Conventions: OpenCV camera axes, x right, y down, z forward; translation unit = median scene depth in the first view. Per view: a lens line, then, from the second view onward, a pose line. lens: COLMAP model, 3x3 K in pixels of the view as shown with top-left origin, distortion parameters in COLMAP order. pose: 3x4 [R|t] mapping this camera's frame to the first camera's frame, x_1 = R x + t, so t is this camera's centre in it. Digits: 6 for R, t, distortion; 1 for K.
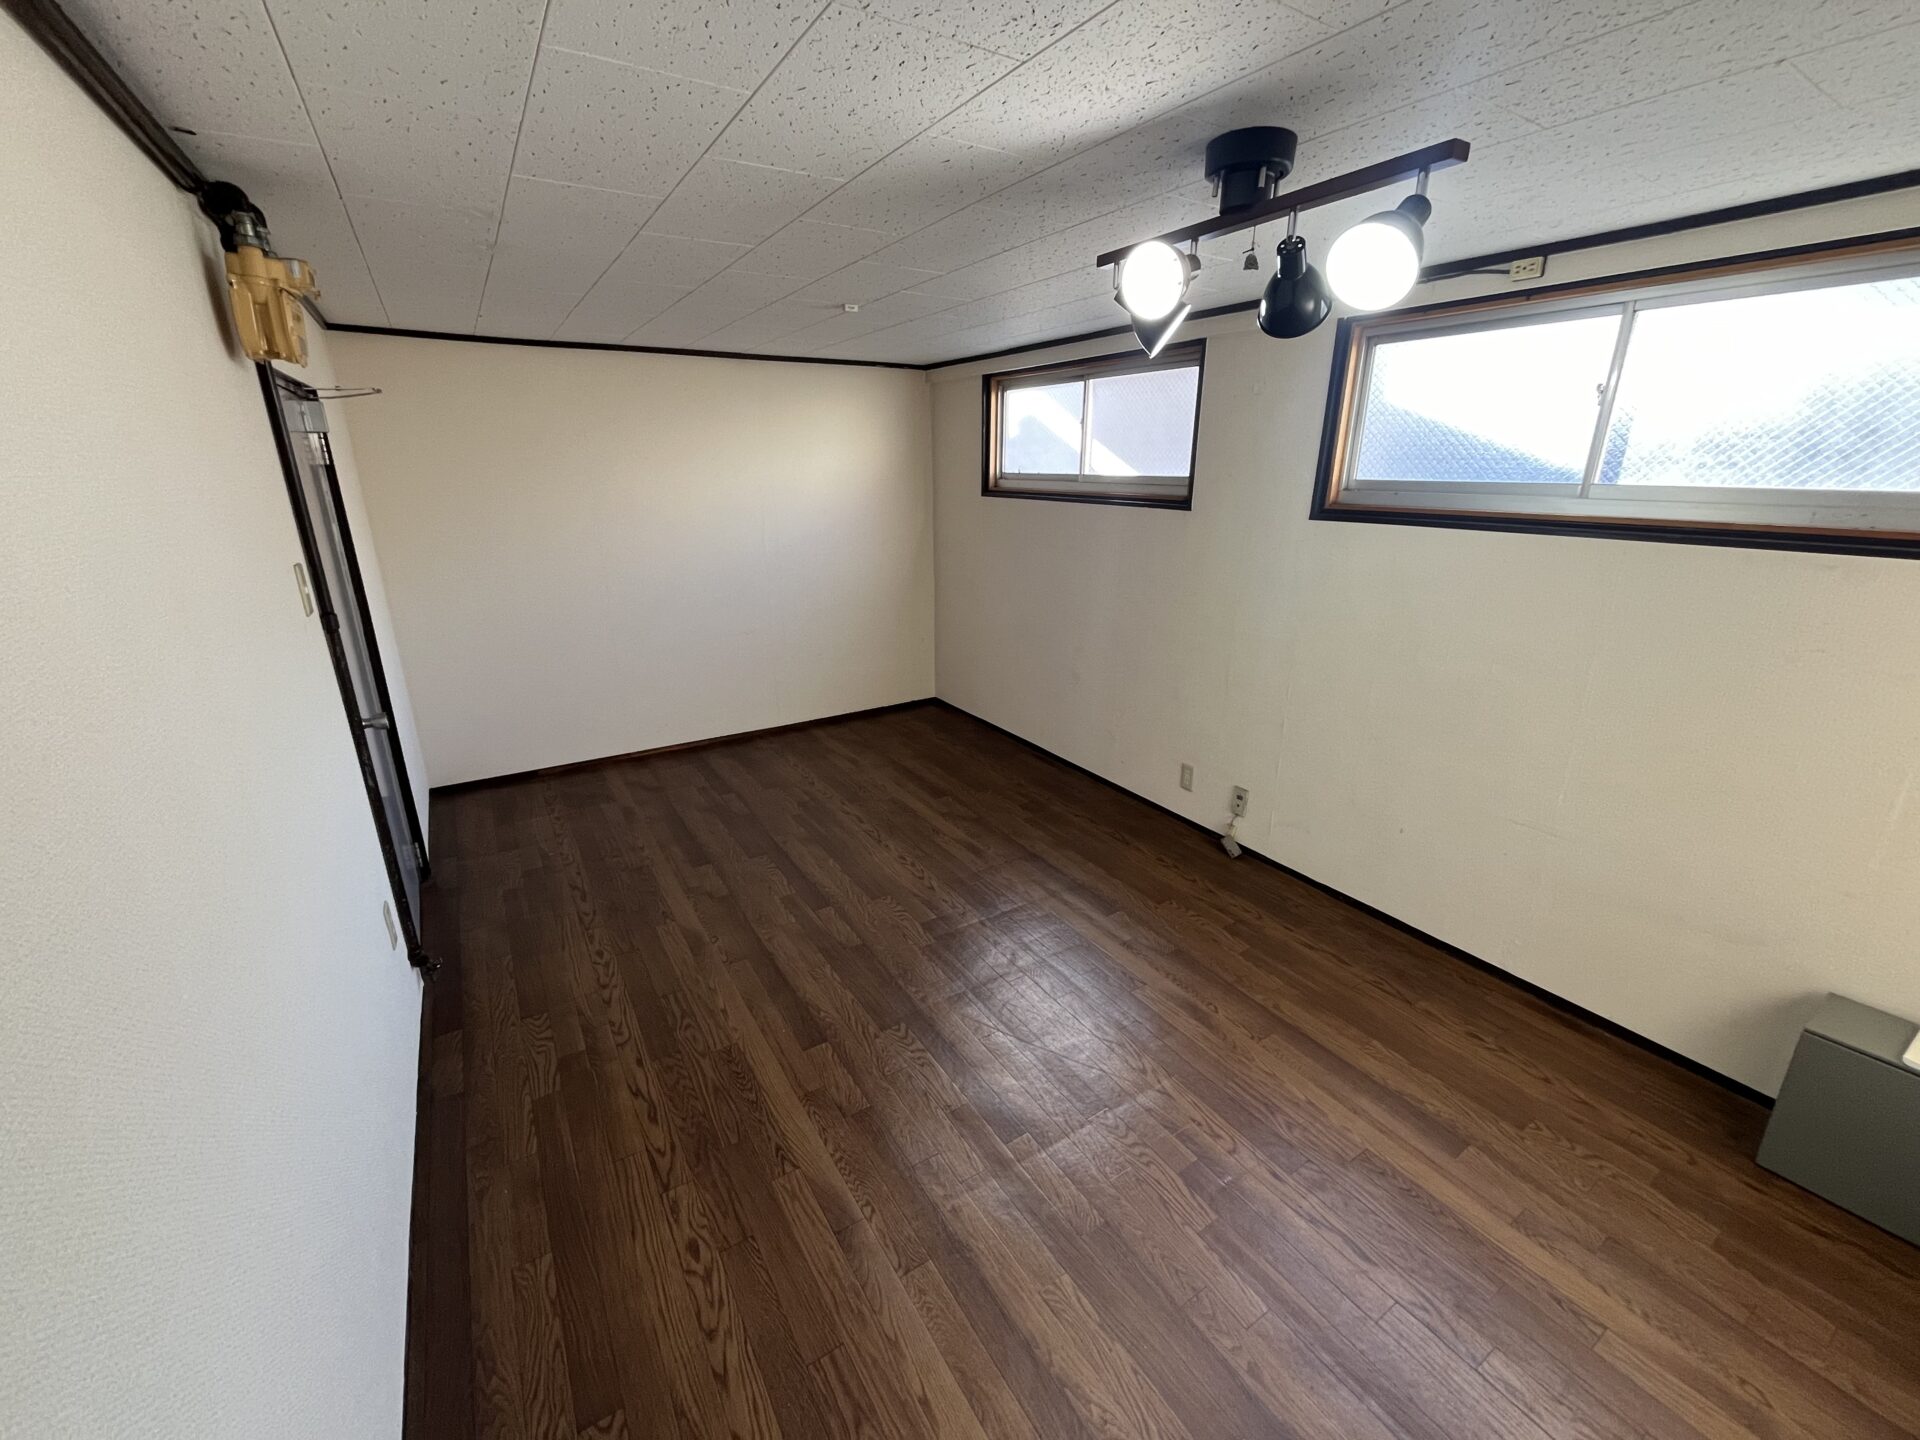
lens RADIAL K [[768.8, 0, 973.2], [0, 768.8, 717.6], [0, 0, 1]] dist [-0.013994, 0.000855]
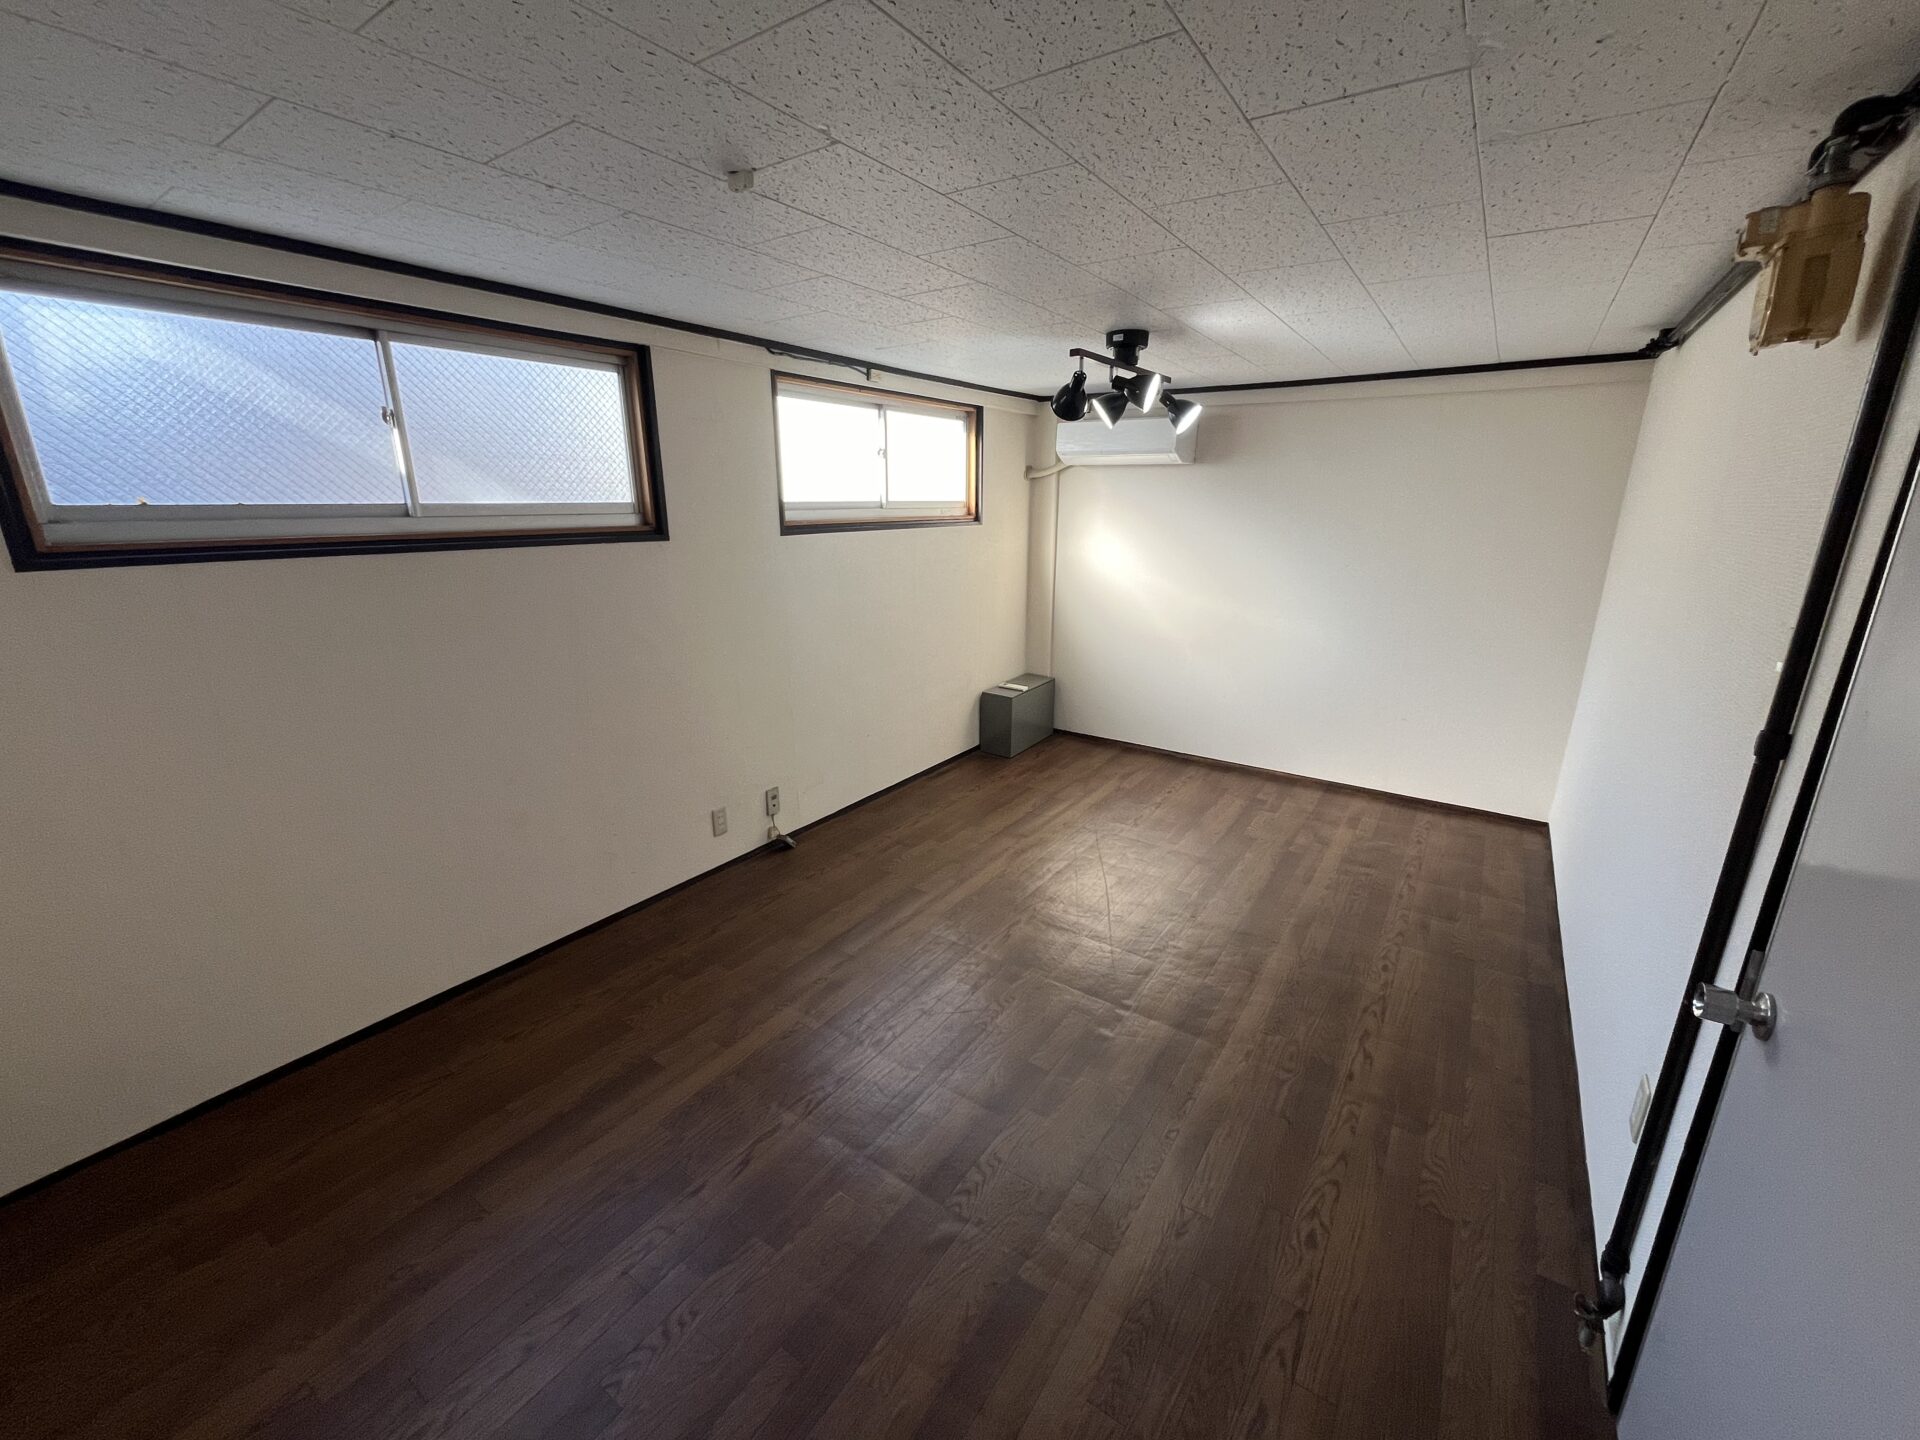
lens RADIAL K [[768.8, 0, 969.2], [0, 768.8, 699.5], [0, 0, 1]] dist [-0.013994, 0.000855]
pose [[-0.383423, -0.241805, 0.891357, -0.612612], [0.288550, 0.885442, 0.364322, -0.296014], [-0.877340, 0.396891, -0.269726, 0.911709]]
